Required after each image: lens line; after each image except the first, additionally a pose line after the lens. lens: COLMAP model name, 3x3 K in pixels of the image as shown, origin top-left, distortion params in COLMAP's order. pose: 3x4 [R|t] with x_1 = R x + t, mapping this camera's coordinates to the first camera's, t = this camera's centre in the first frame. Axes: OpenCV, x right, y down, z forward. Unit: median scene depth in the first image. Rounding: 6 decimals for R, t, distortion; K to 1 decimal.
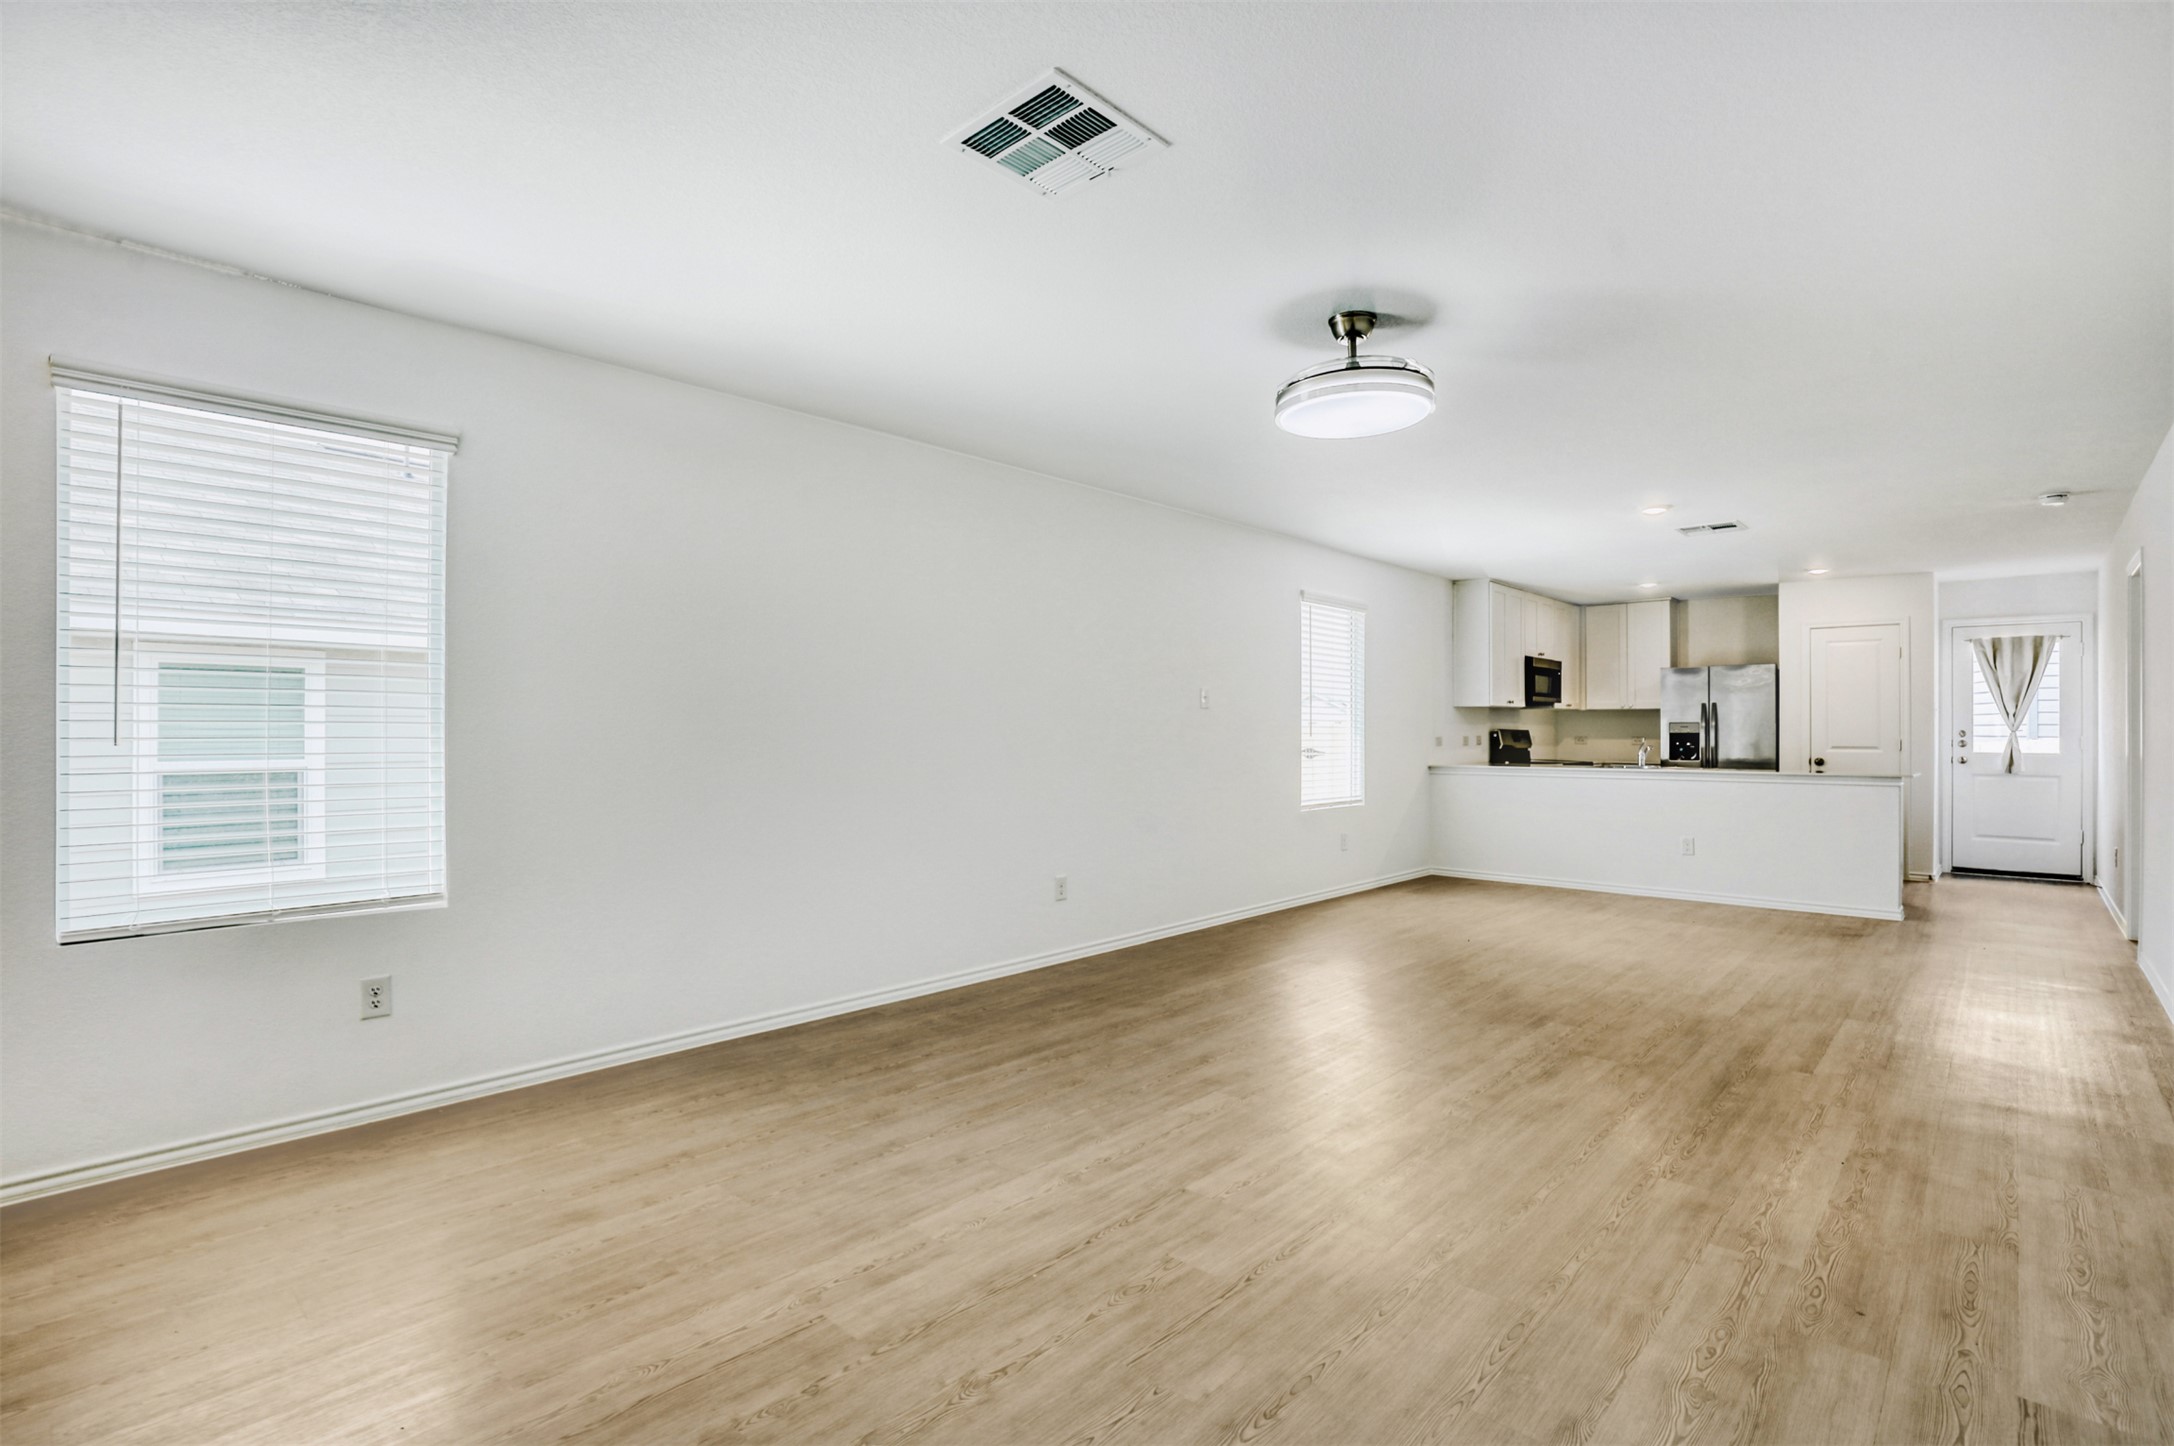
lens RADIAL K [[1114.0, 0, 1090.4], [0, 1114.0, 742.0], [0, 0, 1]] dist [0.068761, -0.000399]
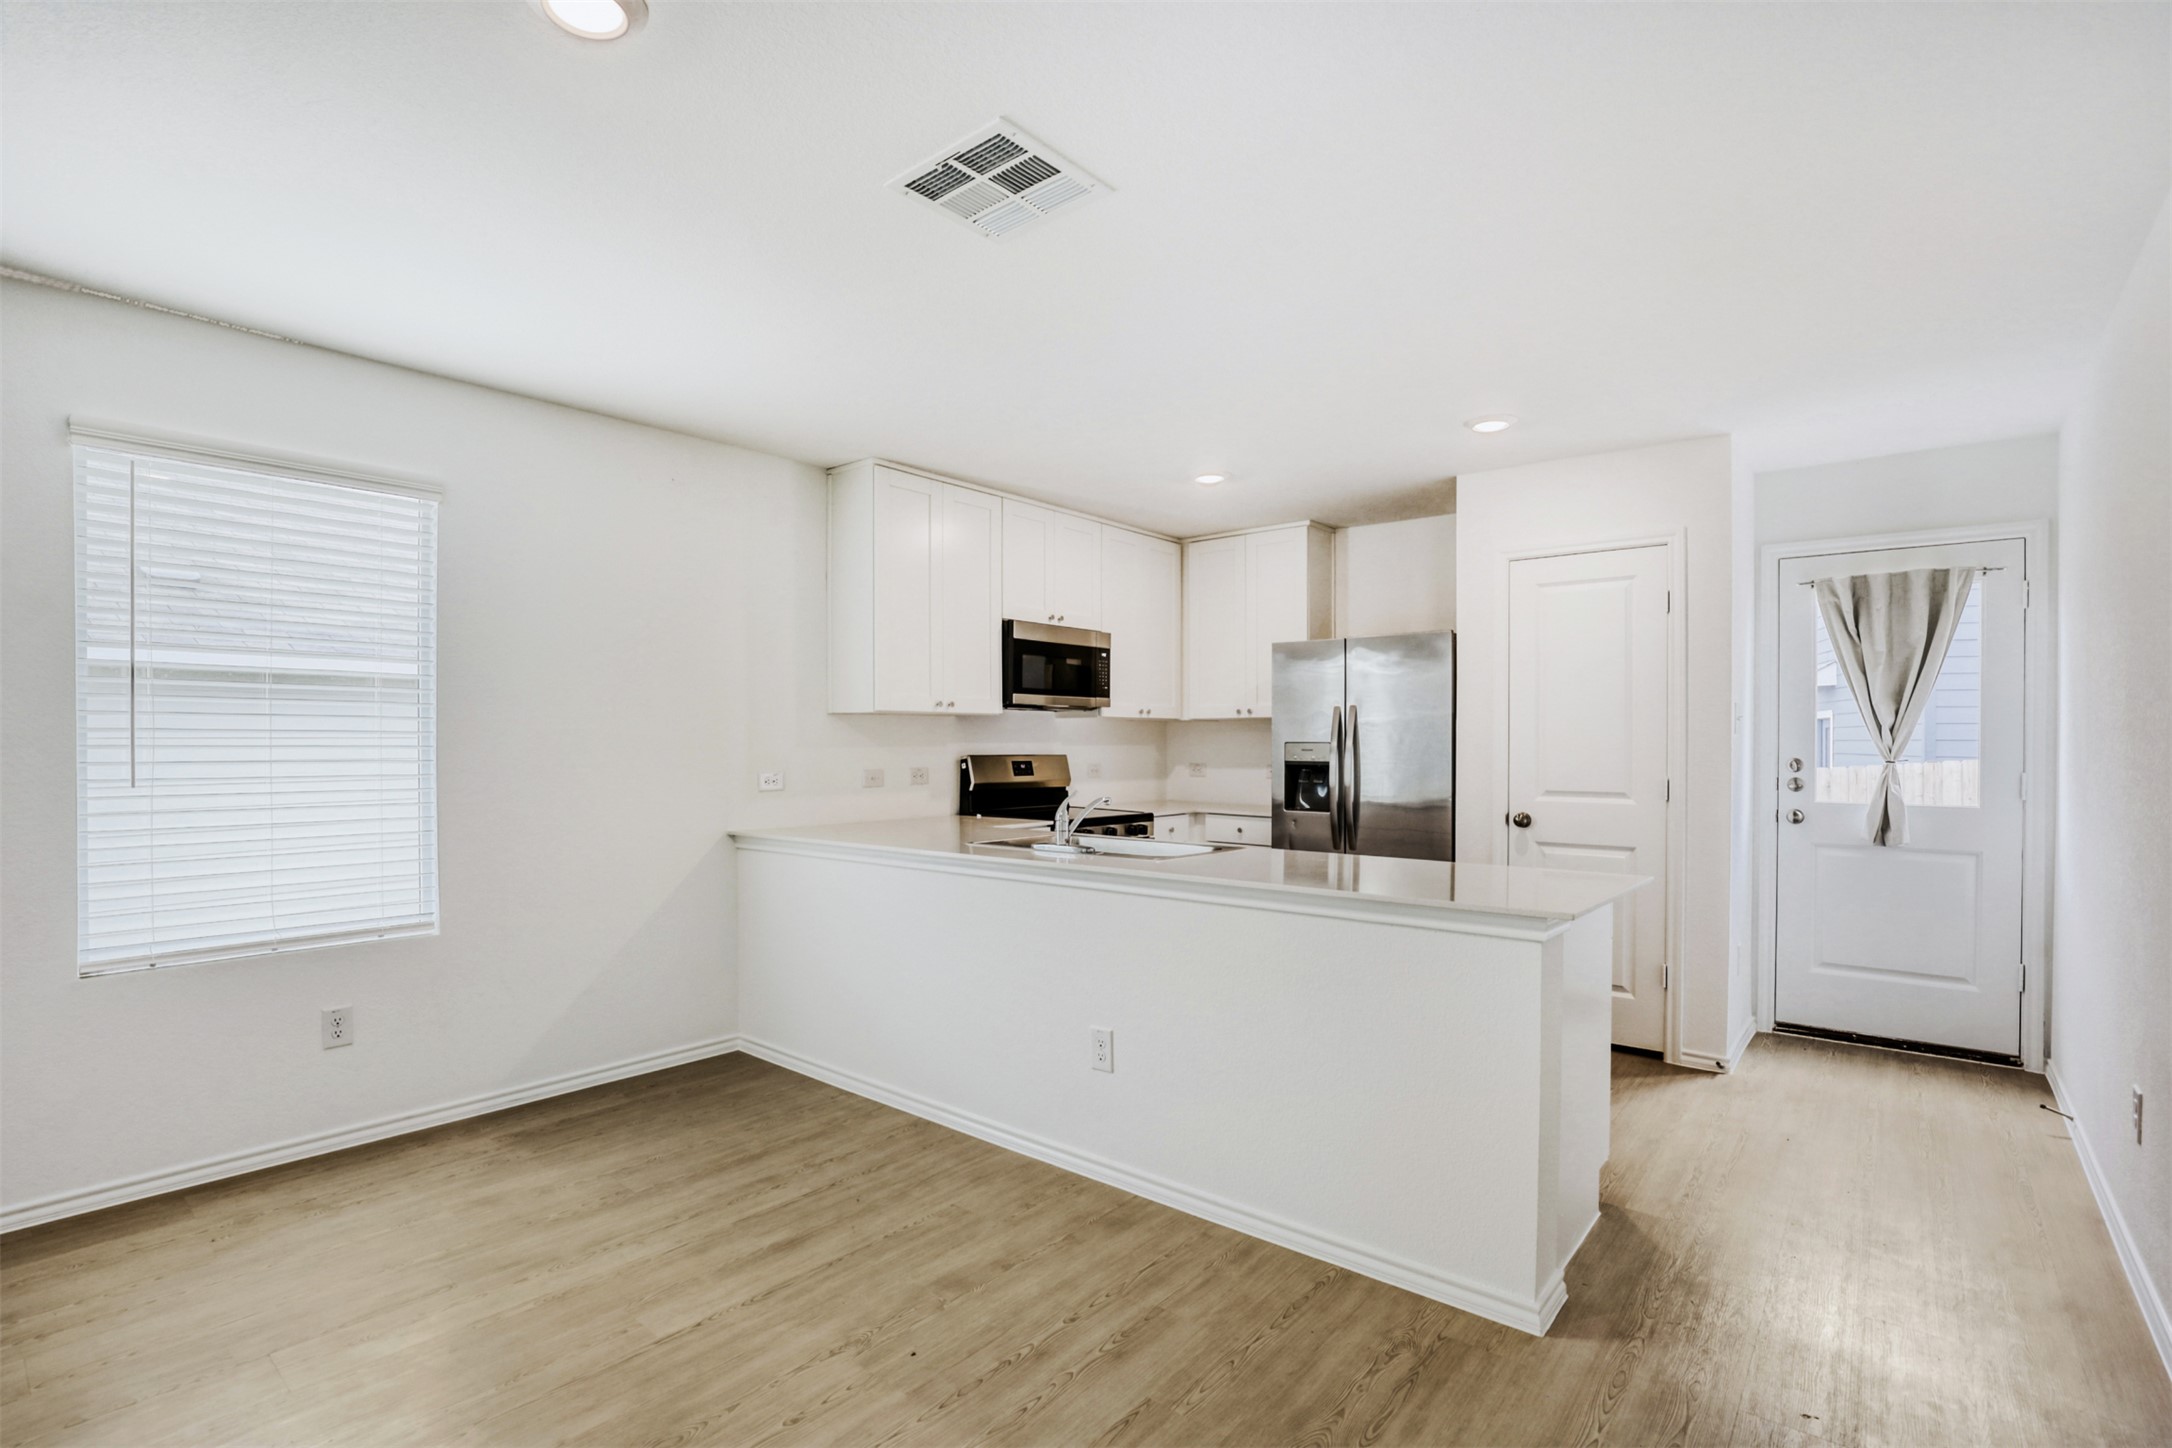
lens RADIAL K [[1002.2, 0, 1079.6], [0, 1002.2, 771.9], [0, 0, 1]] dist [0.020278, 0.000293]
pose [[0.999813, 0.001264, -0.019273, 0.424141], [-0.001108, 0.999967, 0.008106, -0.007073], [0.019283, -0.008083, 0.999781, 0.519954]]
